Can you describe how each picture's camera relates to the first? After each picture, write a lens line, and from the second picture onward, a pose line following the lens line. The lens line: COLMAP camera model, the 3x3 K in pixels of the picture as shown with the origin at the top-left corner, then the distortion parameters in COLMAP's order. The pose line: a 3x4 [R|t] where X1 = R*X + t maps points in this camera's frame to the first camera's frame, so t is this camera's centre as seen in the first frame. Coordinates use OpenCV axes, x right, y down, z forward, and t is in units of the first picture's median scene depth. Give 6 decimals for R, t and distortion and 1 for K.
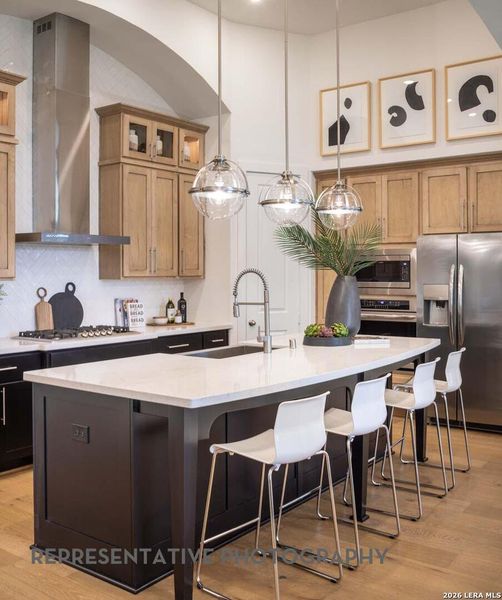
lens RADIAL K [[638.5, 0, 251.7], [0, 638.5, 270.5], [0, 0, 1]] dist [-0.056422, 0.000000]
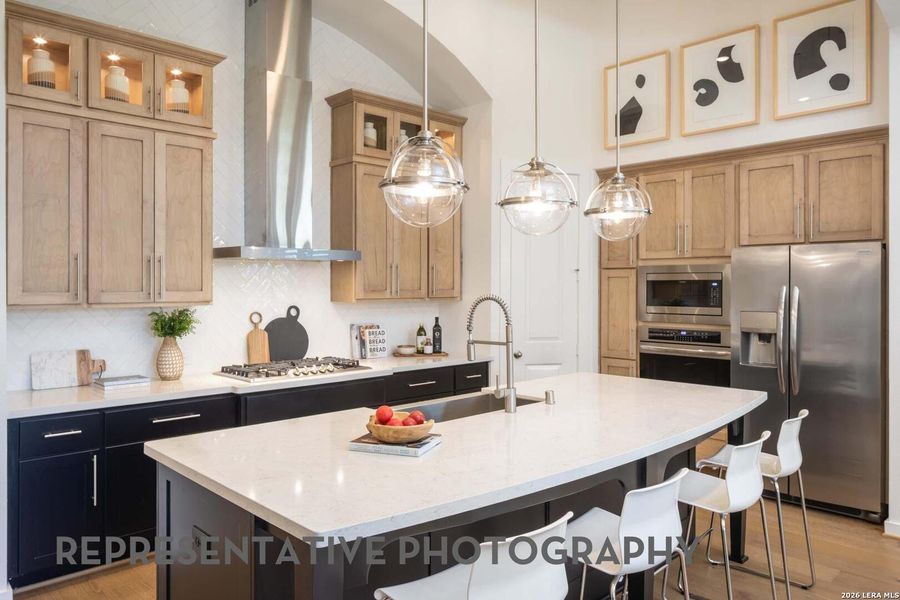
lens RADIAL K [[630.8, 0, 444.9], [0, 630.8, 281.0], [0, 0, 1]] dist [-0.005175, -0.003188]
pose [[0.985204, 0.003475, -0.171348, 0.050847], [-0.003950, 0.999989, -0.002431, -0.011477], [0.171338, 0.003072, 0.985208, 0.198470]]
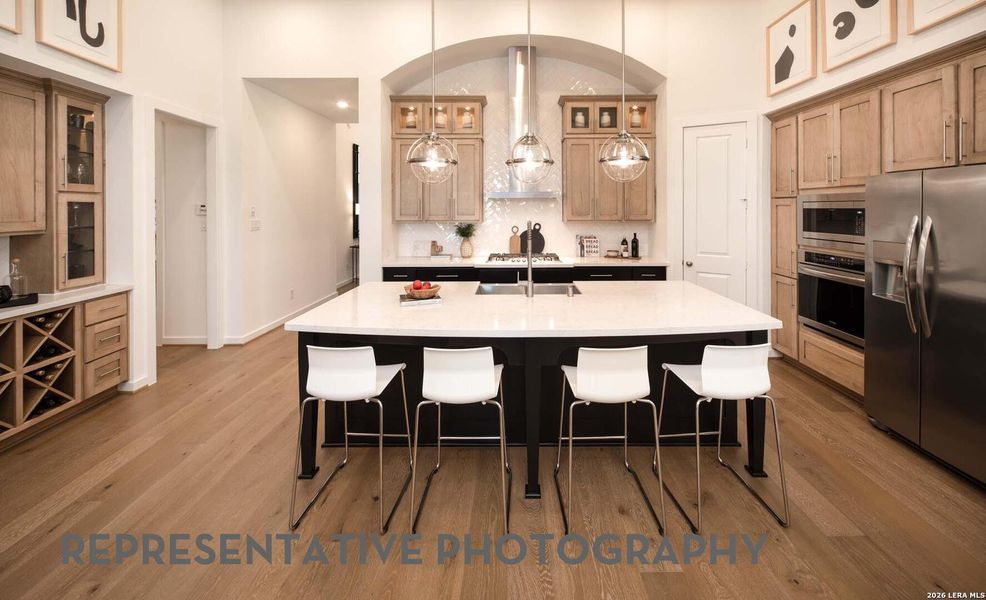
lens RADIAL K [[376.0, 0, 520.4], [0, 376.0, 208.7], [0, 0, 1]] dist [0.009738, -0.000046]
pose [[0.600687, 0.003004, -0.799478, 0.375319], [0.002832, 0.999979, 0.005885, -0.019232], [0.799479, -0.005799, 0.600666, 0.402287]]
